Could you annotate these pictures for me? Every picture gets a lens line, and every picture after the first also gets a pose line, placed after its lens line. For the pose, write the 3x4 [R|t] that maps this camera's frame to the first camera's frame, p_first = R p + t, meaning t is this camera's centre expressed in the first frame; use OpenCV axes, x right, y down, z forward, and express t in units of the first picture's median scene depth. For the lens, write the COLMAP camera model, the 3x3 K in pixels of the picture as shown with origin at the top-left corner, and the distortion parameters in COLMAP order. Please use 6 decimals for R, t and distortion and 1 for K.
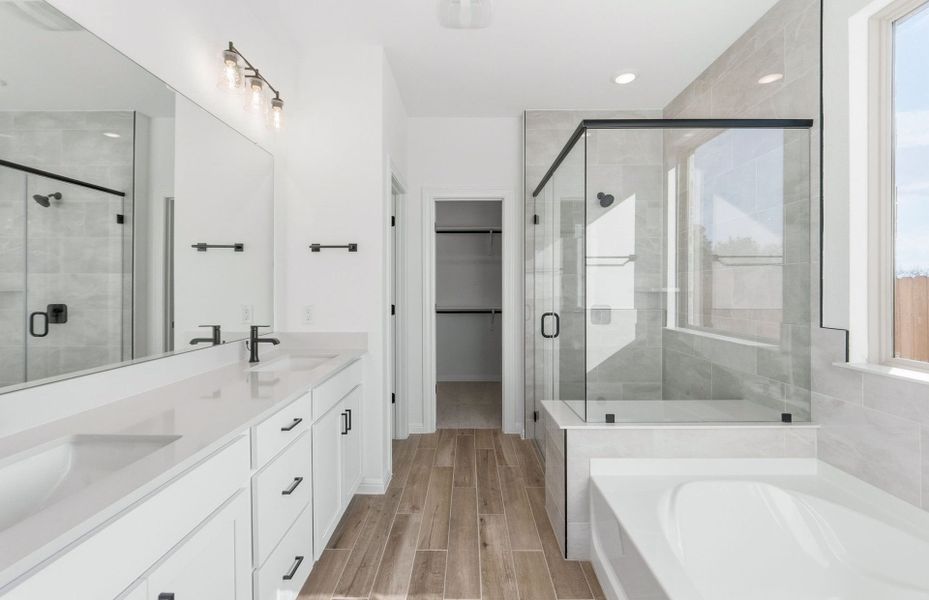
lens RADIAL K [[386.5, 0, 450.1], [0, 386.5, 283.6], [0, 0, 1]] dist [-0.001515, -0.000226]
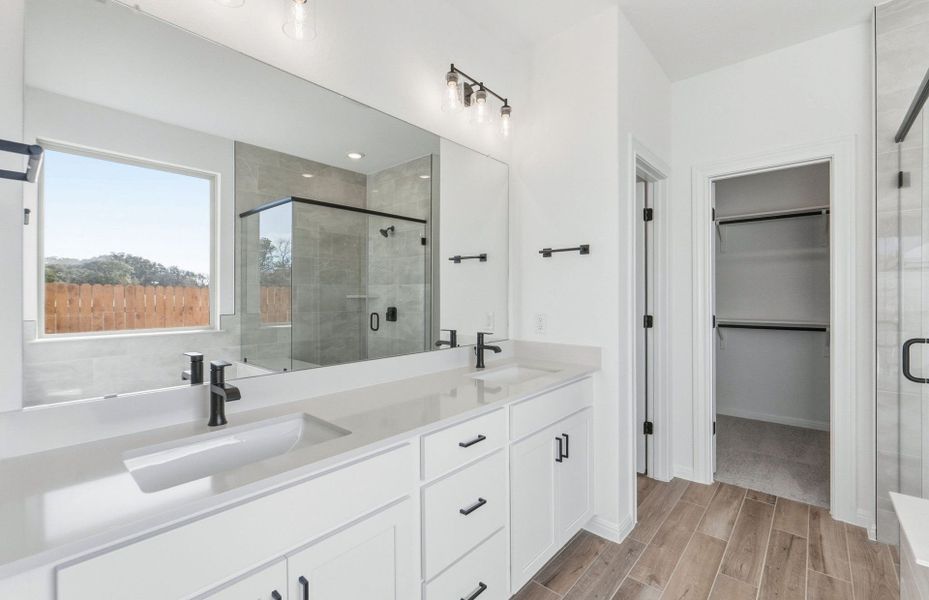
lens RADIAL K [[388.2, 0, 468.2], [0, 388.2, 293.1], [0, 0, 1]] dist [-0.002609, -0.000480]
pose [[0.775484, -0.004863, -0.631348, 0.093046], [0.009487, 0.999947, 0.003951, -0.000005], [0.631296, -0.009053, 0.775489, 0.135951]]
